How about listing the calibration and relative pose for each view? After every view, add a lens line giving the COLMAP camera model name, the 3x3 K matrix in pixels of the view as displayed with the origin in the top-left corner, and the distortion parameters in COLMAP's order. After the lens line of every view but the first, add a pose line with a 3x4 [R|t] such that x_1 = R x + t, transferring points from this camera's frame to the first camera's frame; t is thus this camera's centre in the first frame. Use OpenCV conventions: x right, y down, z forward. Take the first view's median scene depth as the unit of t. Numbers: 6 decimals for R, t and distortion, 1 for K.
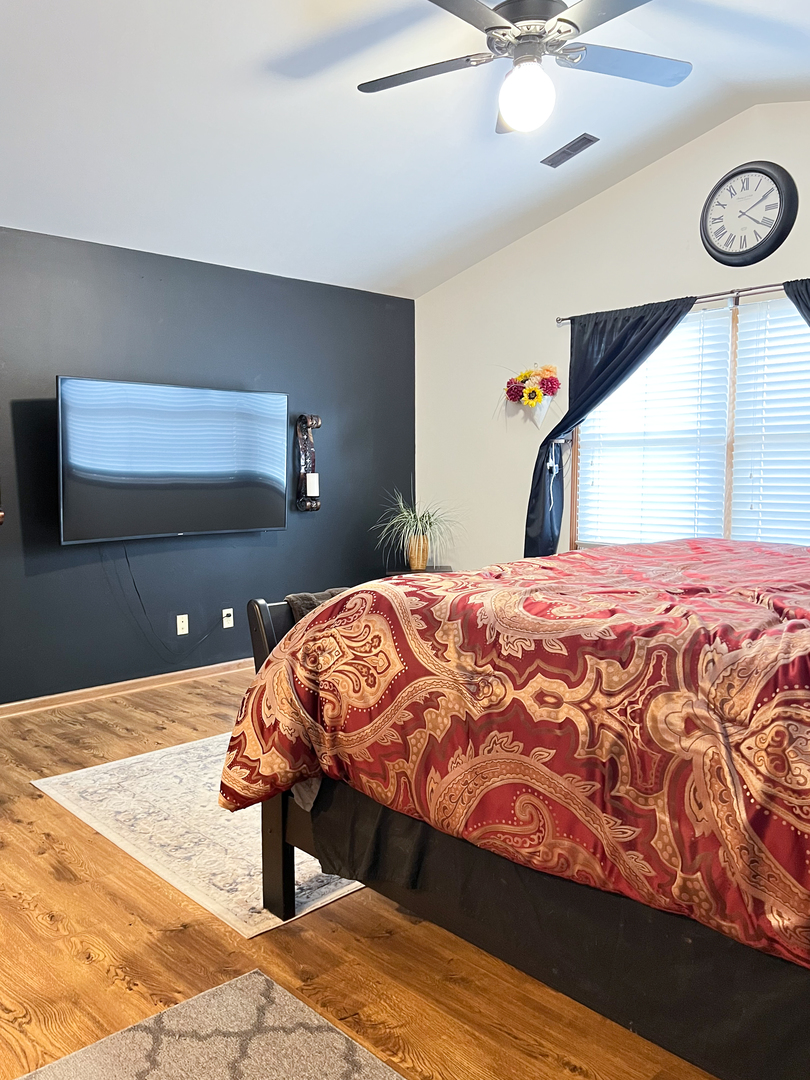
lens RADIAL K [[841.5, 0, 401.1], [0, 841.5, 544.1], [0, 0, 1]] dist [0.028506, -0.018115]
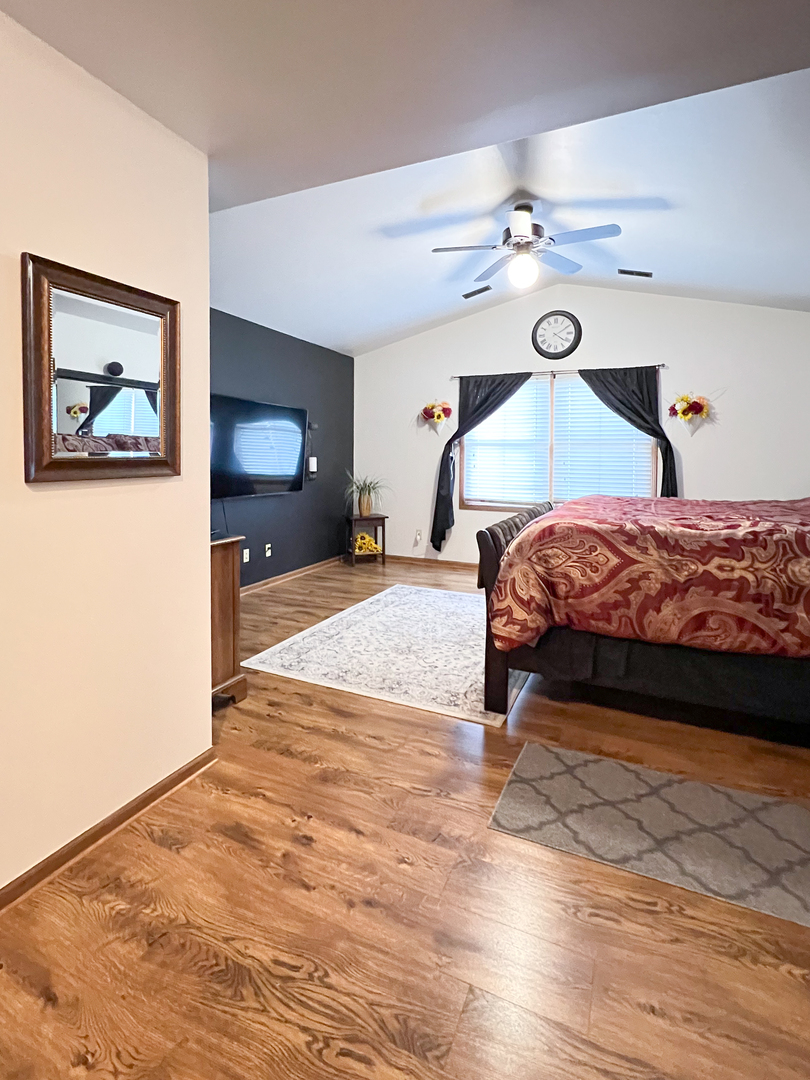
lens RADIAL K [[511.4, 0, 405.3], [0, 511.4, 454.2], [0, 0, 1]] dist [-0.013668, -0.000039]
pose [[0.928876, 0.021428, 0.369771, -0.868773], [0.013068, 0.995808, -0.090535, 0.001690], [-0.370161, 0.088928, 0.924701, 0.069318]]
